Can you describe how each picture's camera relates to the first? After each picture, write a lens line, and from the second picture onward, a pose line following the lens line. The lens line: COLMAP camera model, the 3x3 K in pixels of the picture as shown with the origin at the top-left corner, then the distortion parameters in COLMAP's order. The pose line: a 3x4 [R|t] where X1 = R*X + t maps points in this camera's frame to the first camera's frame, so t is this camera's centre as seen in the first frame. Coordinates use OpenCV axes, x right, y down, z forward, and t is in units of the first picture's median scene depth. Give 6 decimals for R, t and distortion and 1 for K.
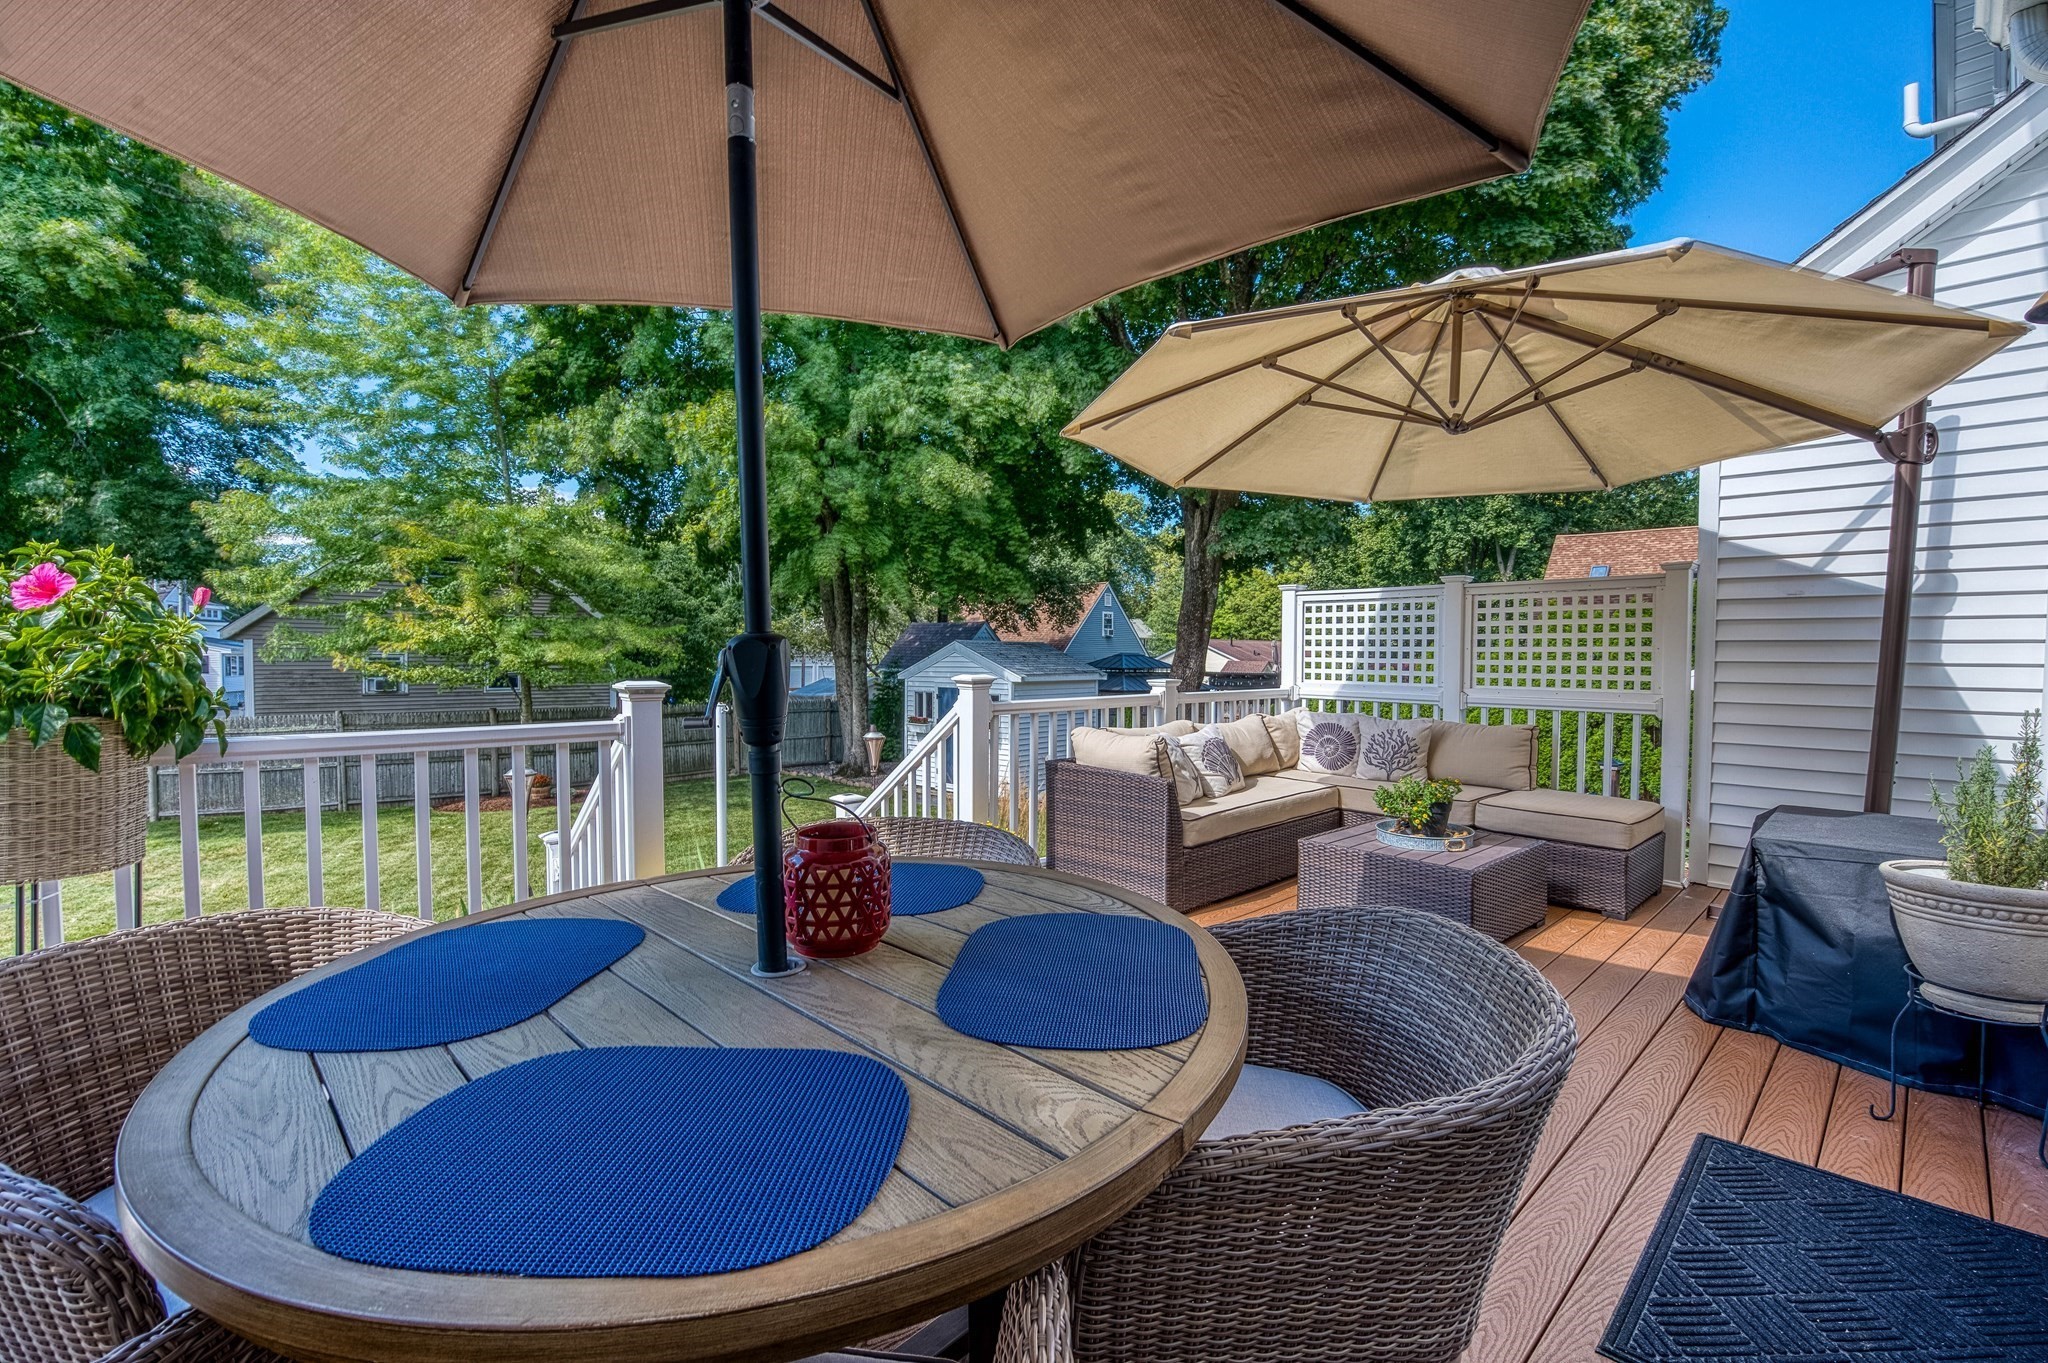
lens RADIAL K [[838.1, 0, 1037.7], [0, 838.1, 683.8], [0, 0, 1]] dist [-0.022495, -0.001732]
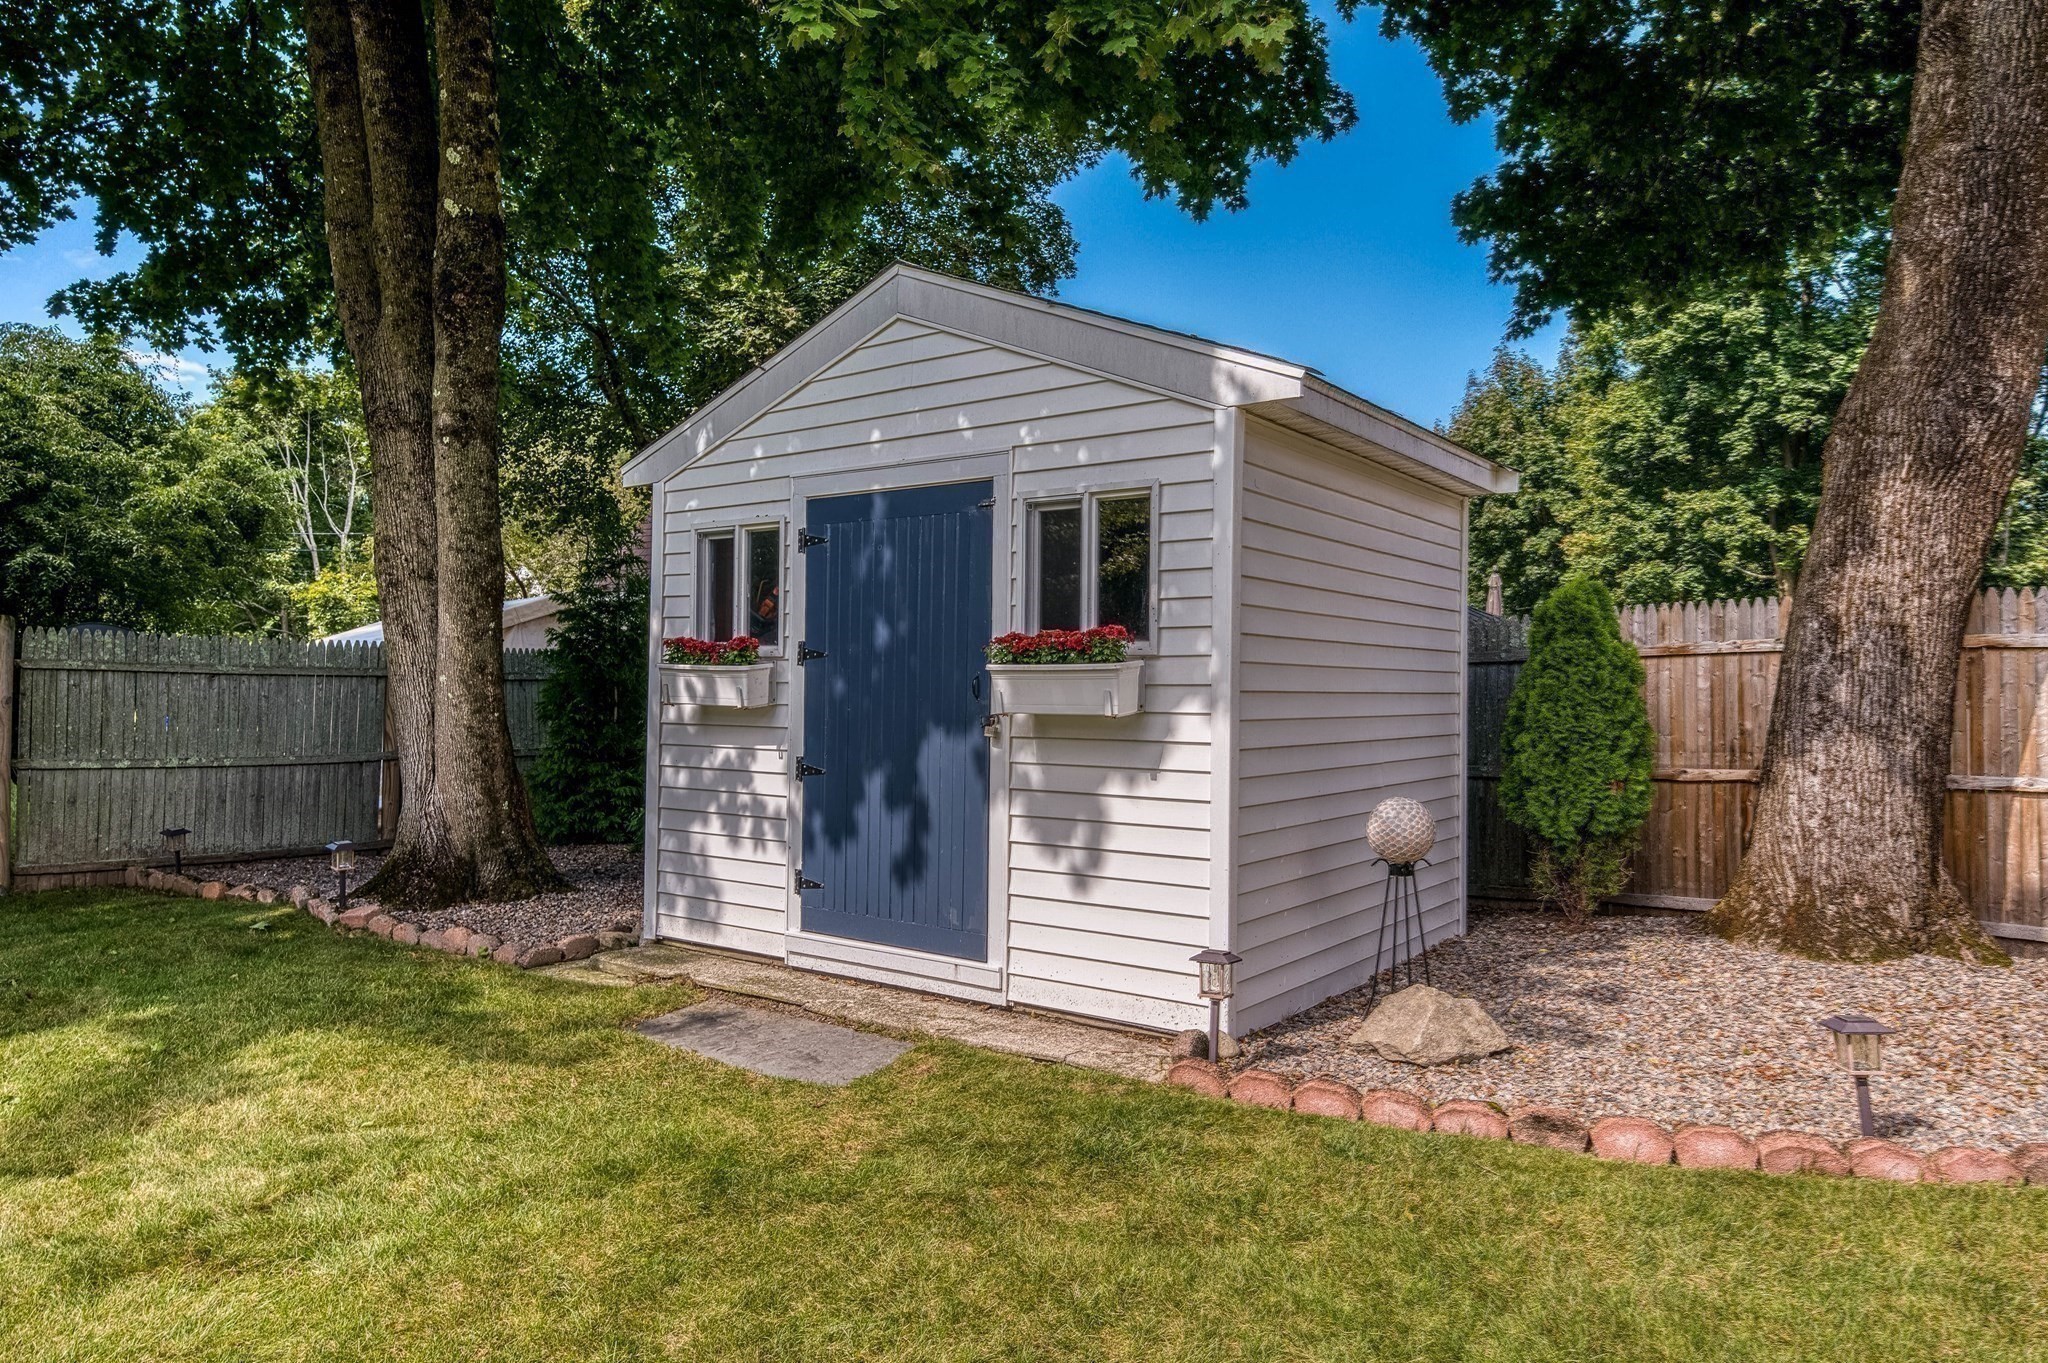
lens RADIAL K [[1301.5, 0, 1018.9], [0, 1301.5, 680.9], [0, 0, 1]] dist [0.004043, 0.000434]
pose [[0.992996, 0.012141, 0.117522, -0.093250], [-0.008034, 0.999342, -0.035356, 0.056733], [-0.117874, 0.034165, 0.992441, 0.590504]]
